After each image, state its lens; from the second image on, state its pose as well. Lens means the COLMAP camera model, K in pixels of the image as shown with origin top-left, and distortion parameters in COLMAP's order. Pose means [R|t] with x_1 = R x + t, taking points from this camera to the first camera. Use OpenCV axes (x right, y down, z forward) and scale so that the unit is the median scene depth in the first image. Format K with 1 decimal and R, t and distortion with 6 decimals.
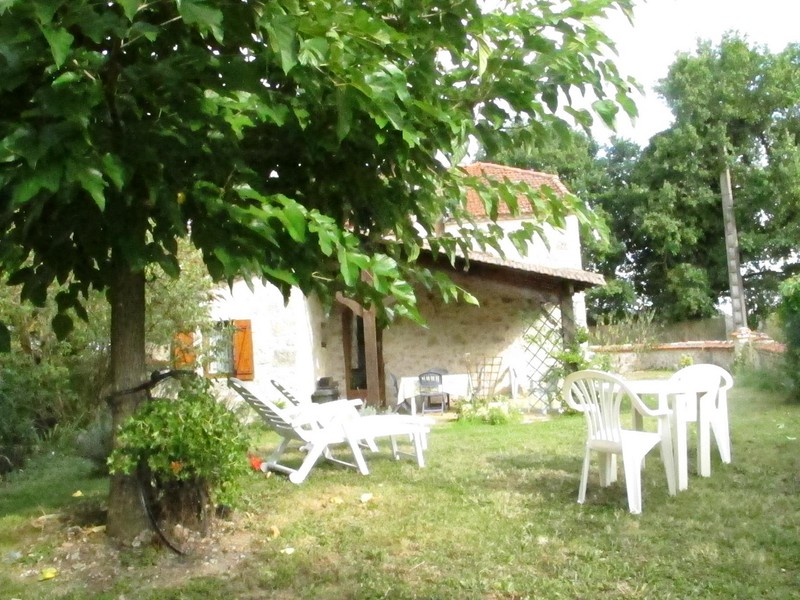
lens RADIAL K [[641.9, 0, 399.5], [0, 641.9, 250.3], [0, 0, 1]] dist [-0.143482, 0.104275]
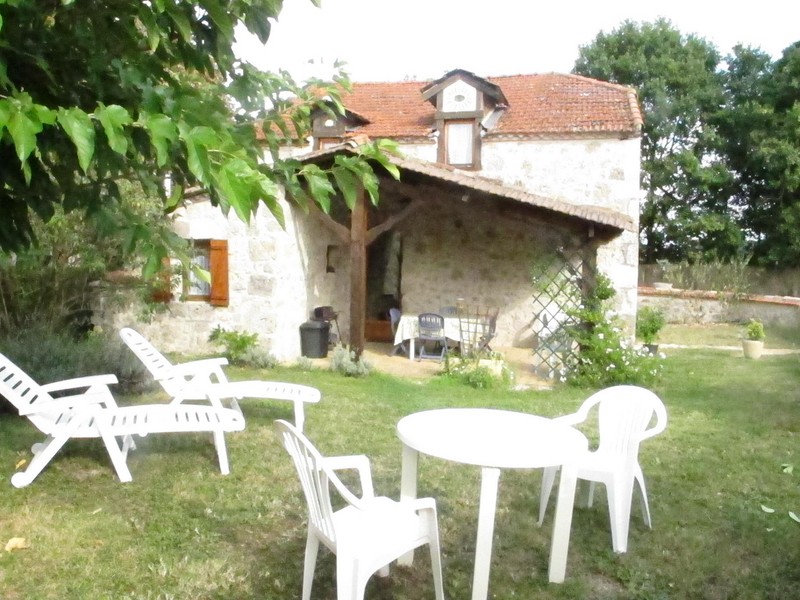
lens RADIAL K [[641.9, 0, 399.5], [0, 641.9, 250.3], [0, 0, 1]] dist [-0.143482, 0.104275]
pose [[0.978991, 0.074510, -0.189800, 0.140723], [-0.046740, 0.988061, 0.146801, -0.017295], [0.198472, -0.134846, 0.970786, 0.129904]]
